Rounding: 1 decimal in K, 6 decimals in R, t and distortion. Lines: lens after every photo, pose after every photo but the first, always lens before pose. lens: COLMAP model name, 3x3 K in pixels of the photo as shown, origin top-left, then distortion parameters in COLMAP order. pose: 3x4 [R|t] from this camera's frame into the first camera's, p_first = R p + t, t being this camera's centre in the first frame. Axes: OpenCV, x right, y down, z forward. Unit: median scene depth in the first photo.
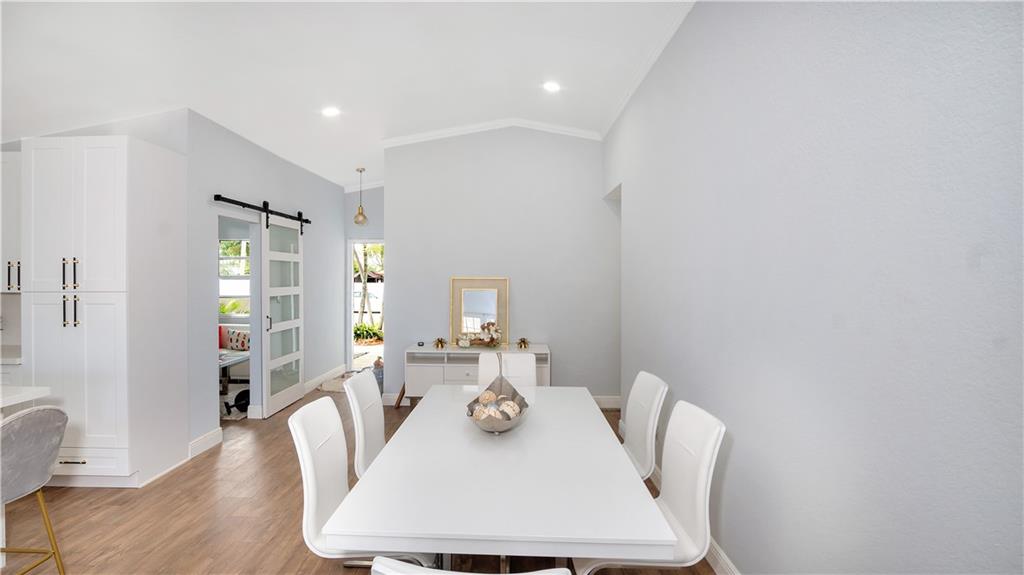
lens RADIAL K [[472.8, 0, 504.5], [0, 472.8, 286.0], [0, 0, 1]] dist [-0.017679, -0.001721]
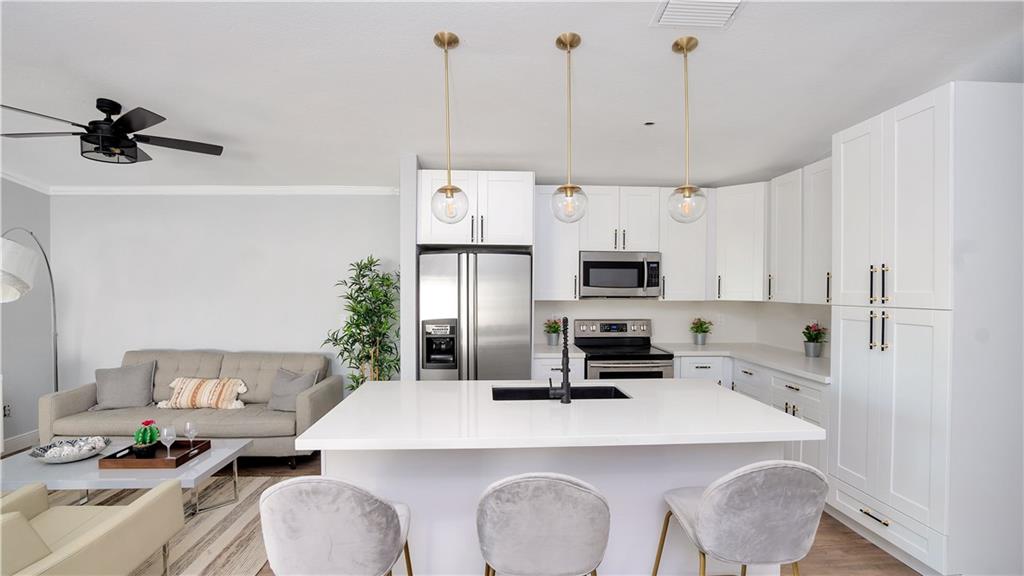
lens RADIAL K [[472.8, 0, 502.1], [0, 472.8, 294.8], [0, 0, 1]] dist [-0.017679, -0.001721]
pose [[0.066407, 0.012685, -0.997712, -0.172271], [-0.014927, 0.999820, 0.011719, -0.008198], [0.997681, 0.014115, 0.066585, 0.297908]]
